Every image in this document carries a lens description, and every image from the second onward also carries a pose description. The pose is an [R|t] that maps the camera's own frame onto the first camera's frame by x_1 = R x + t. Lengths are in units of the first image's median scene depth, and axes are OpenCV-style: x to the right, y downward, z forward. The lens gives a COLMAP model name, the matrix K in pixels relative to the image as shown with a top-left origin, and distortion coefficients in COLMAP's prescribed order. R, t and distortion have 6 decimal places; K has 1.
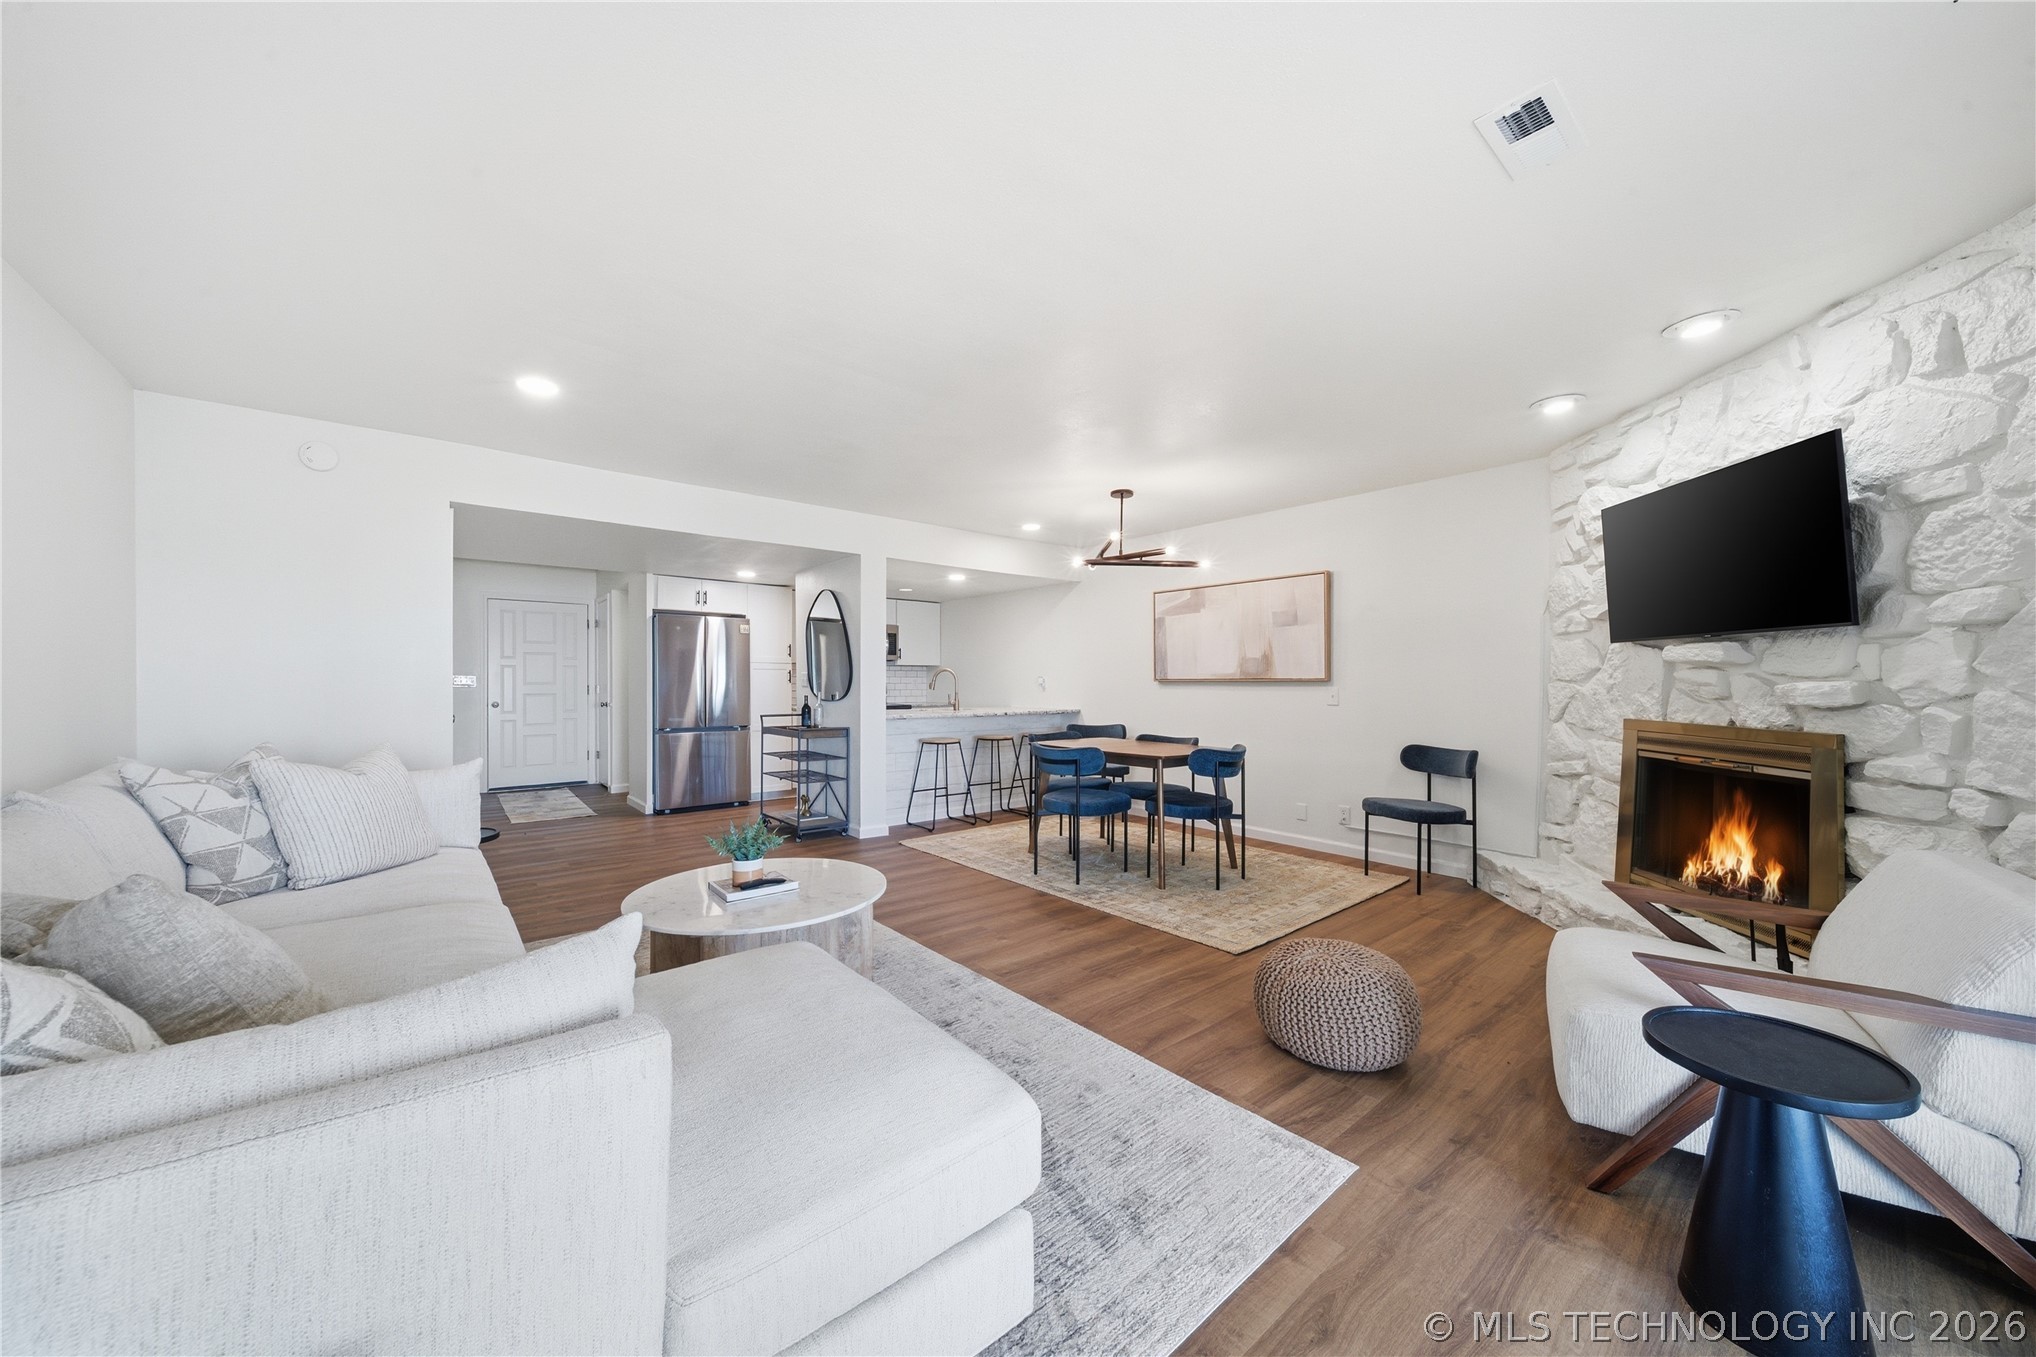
lens RADIAL K [[726.1, 0, 1024.9], [0, 726.1, 680.9], [0, 0, 1]] dist [0.001206, -0.003001]
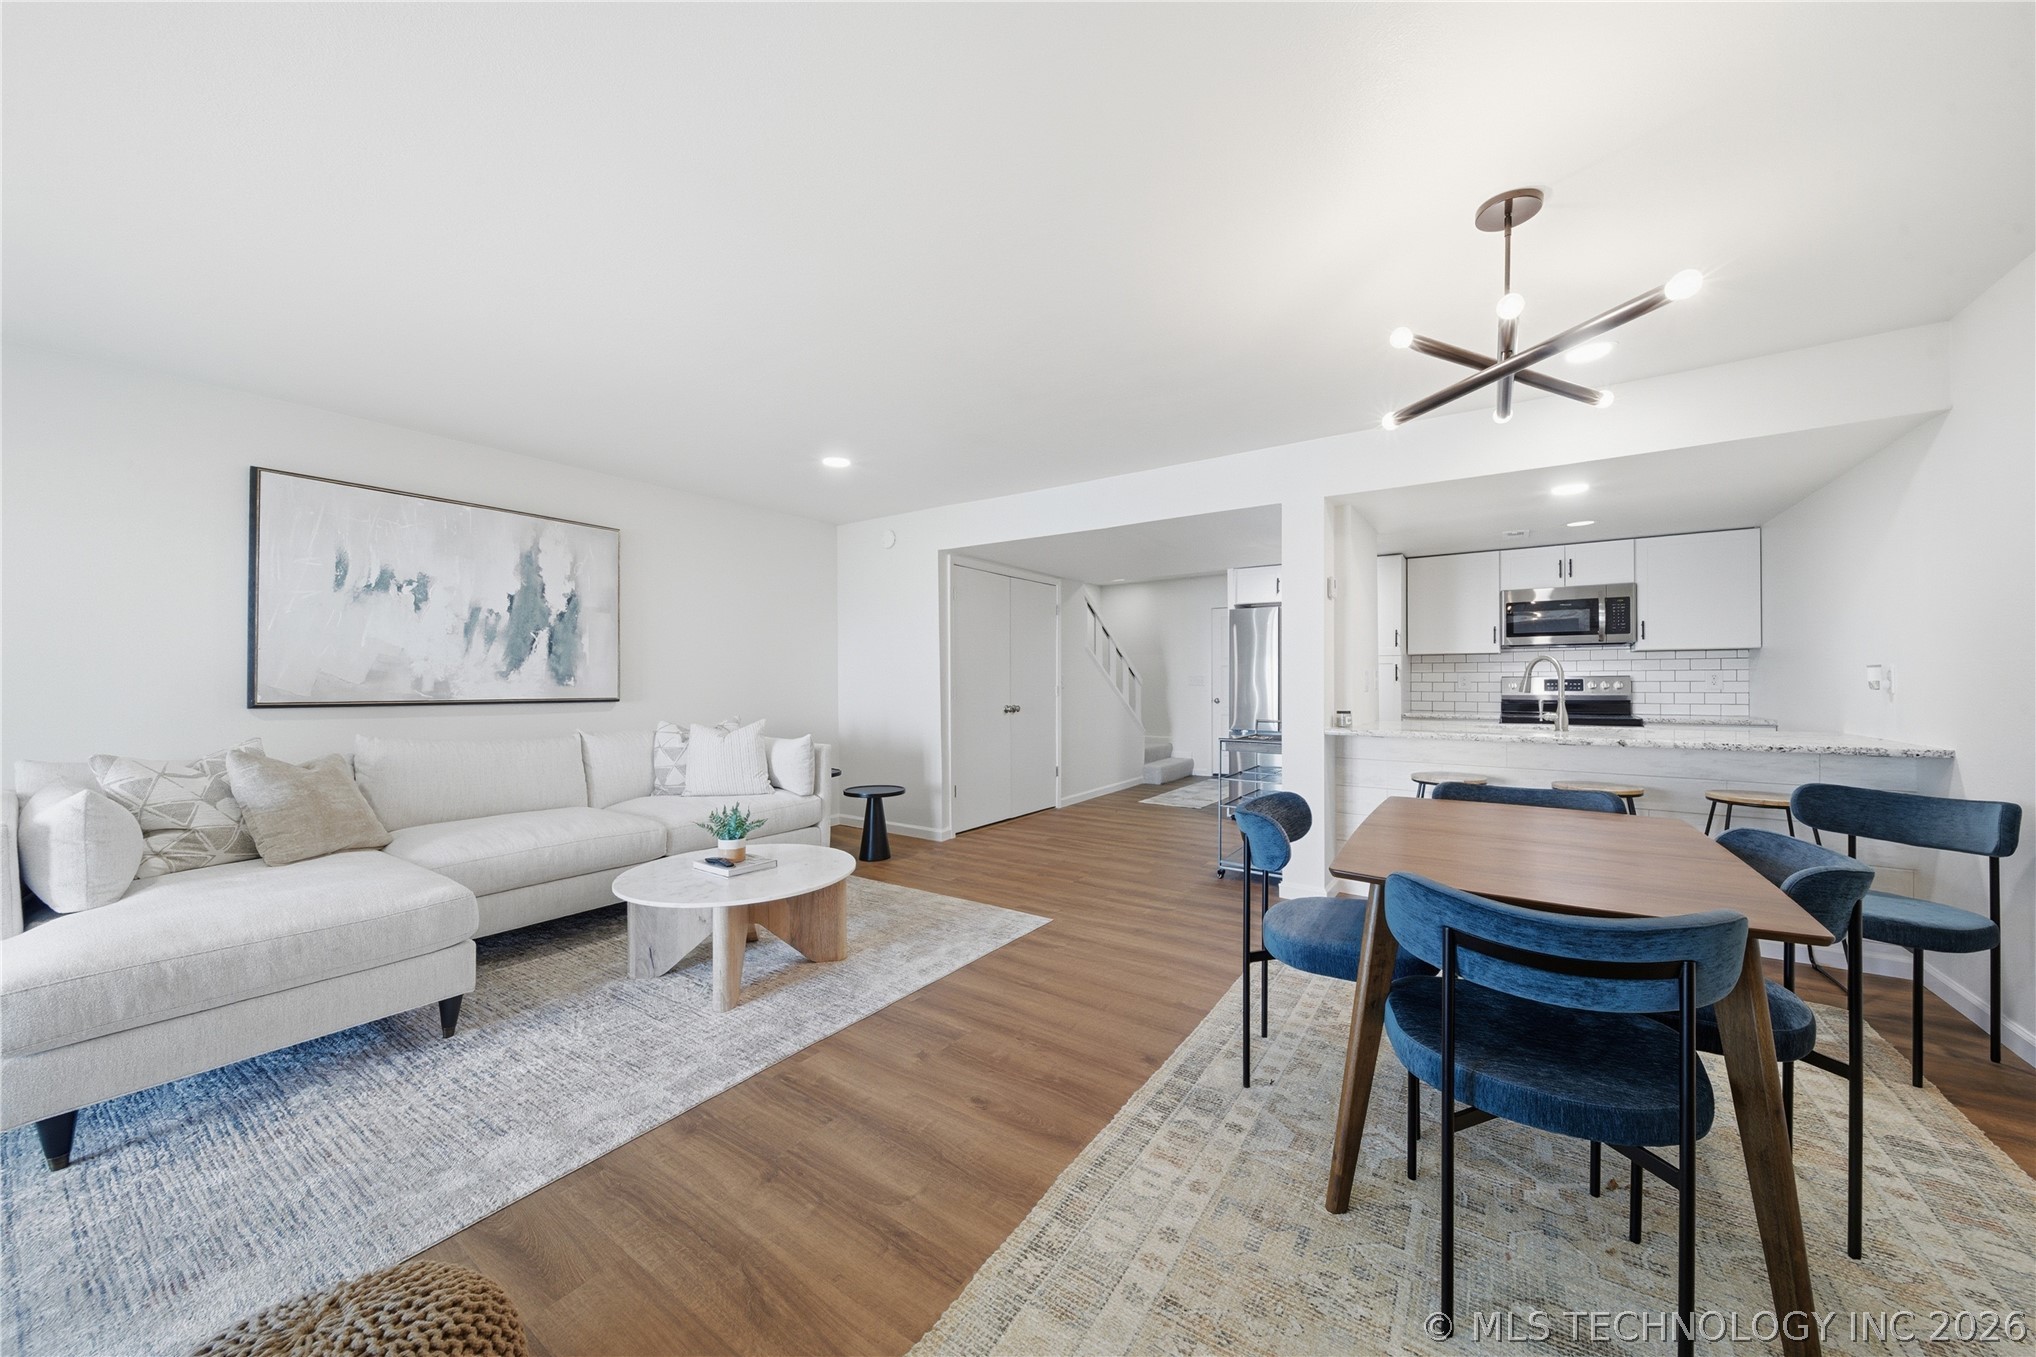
lens RADIAL K [[719.0, 0, 1013.7], [0, 719.0, 676.5], [0, 0, 1]] dist [0.001924, -0.002849]
pose [[0.251759, -0.008500, -0.967753, 0.478880], [0.004741, 0.999960, -0.007549, 0.002556], [0.967778, -0.002687, 0.251789, 0.676416]]
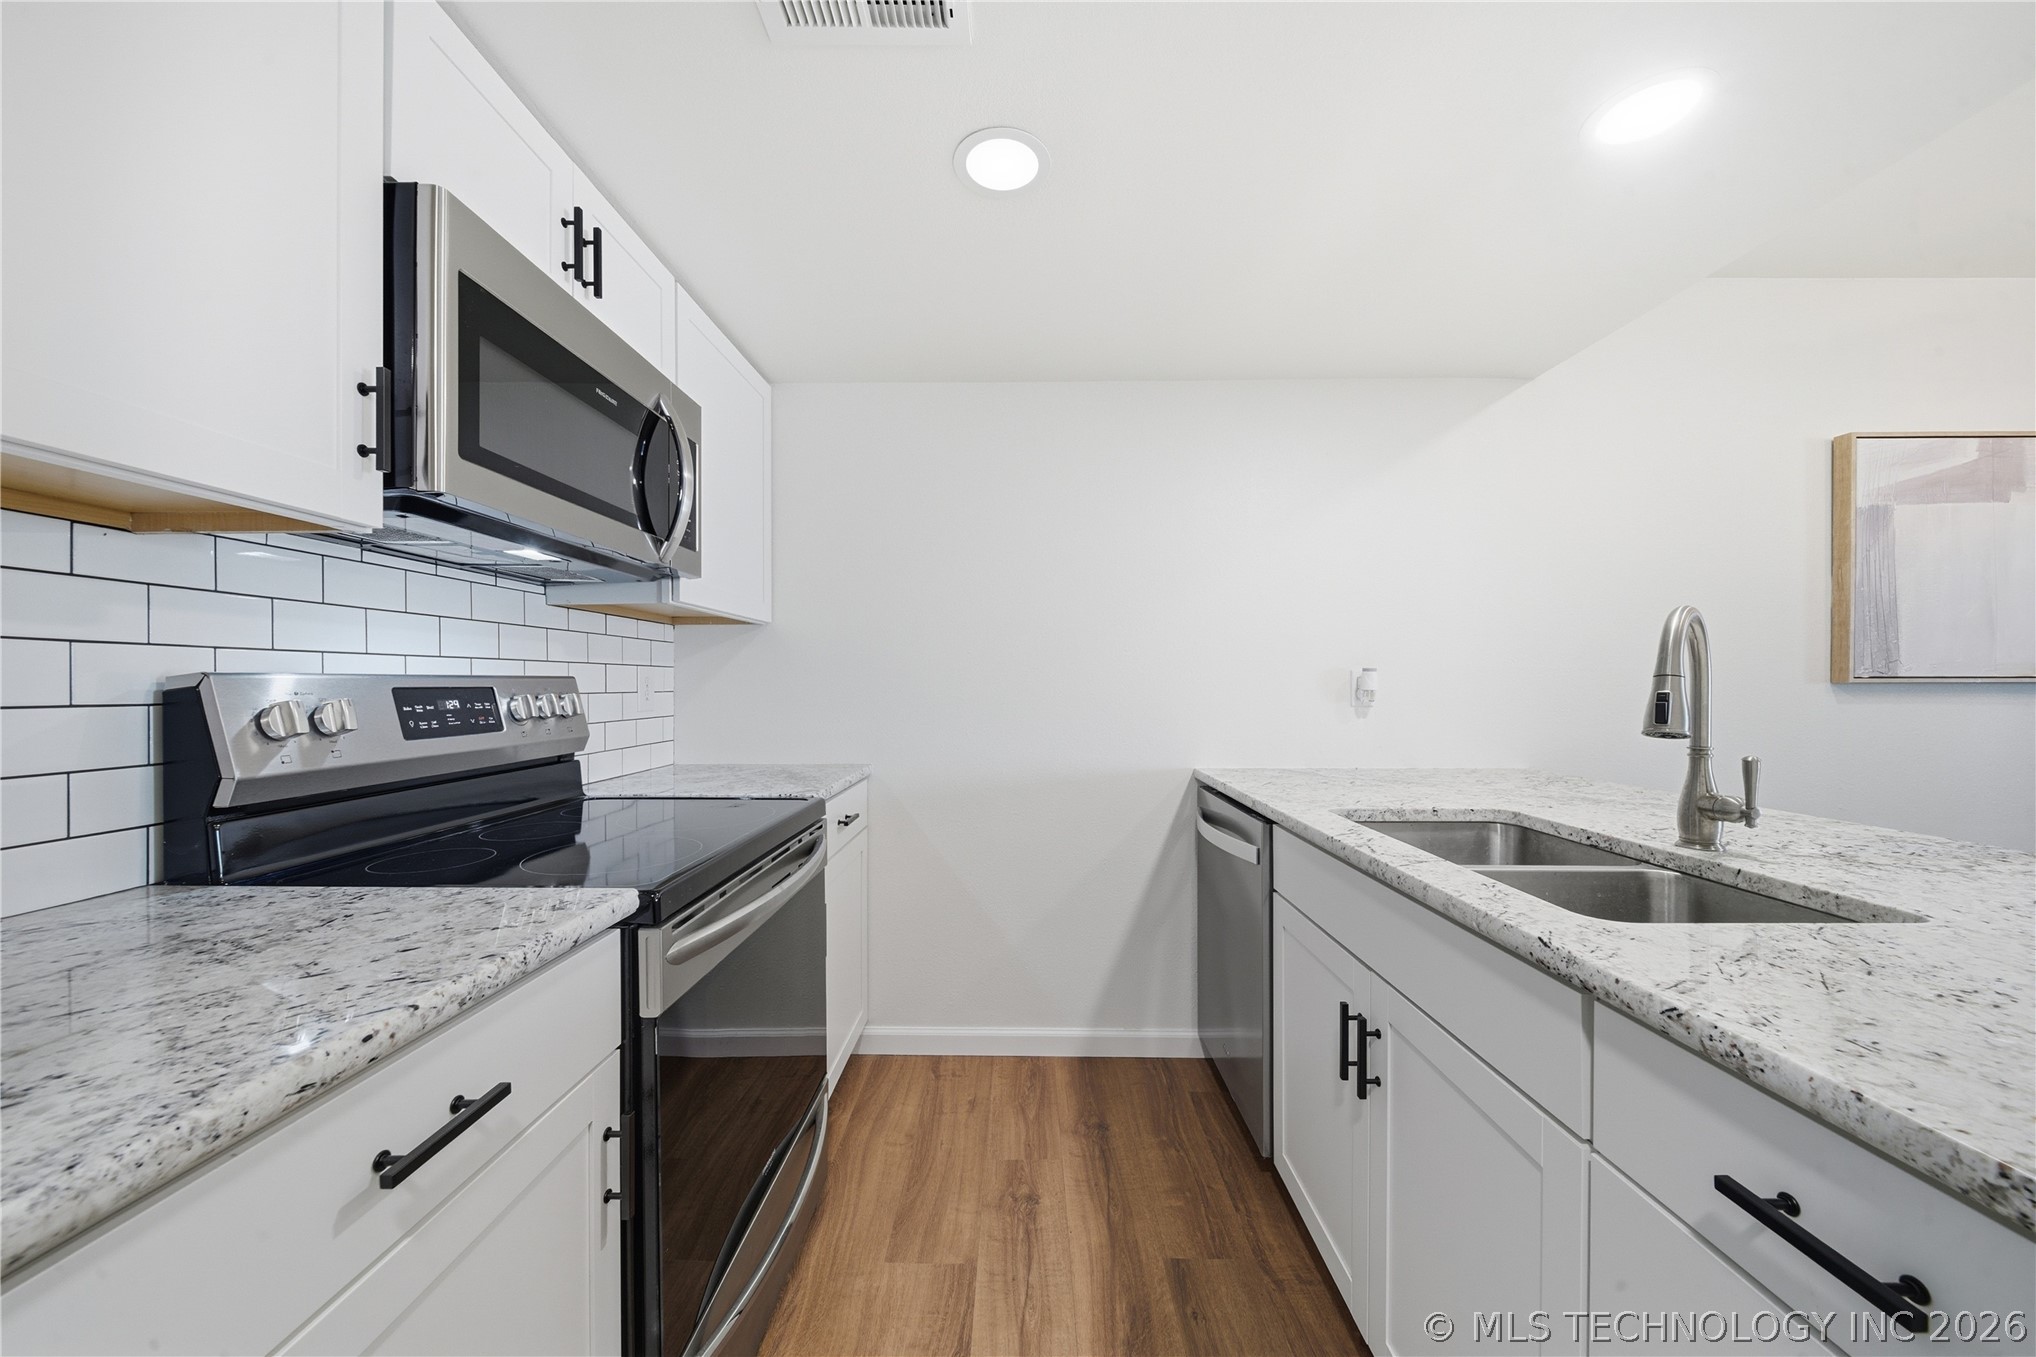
lens RADIAL K [[728.5, 0, 1009.8], [0, 728.5, 687.1], [0, 0, 1]] dist [0.000066, -0.003446]
pose [[0.660059, -0.003877, 0.751204, -0.494383], [-0.000113, 0.999986, 0.005260, 0.000794], [-0.751214, -0.003557, 0.660049, 1.474403]]
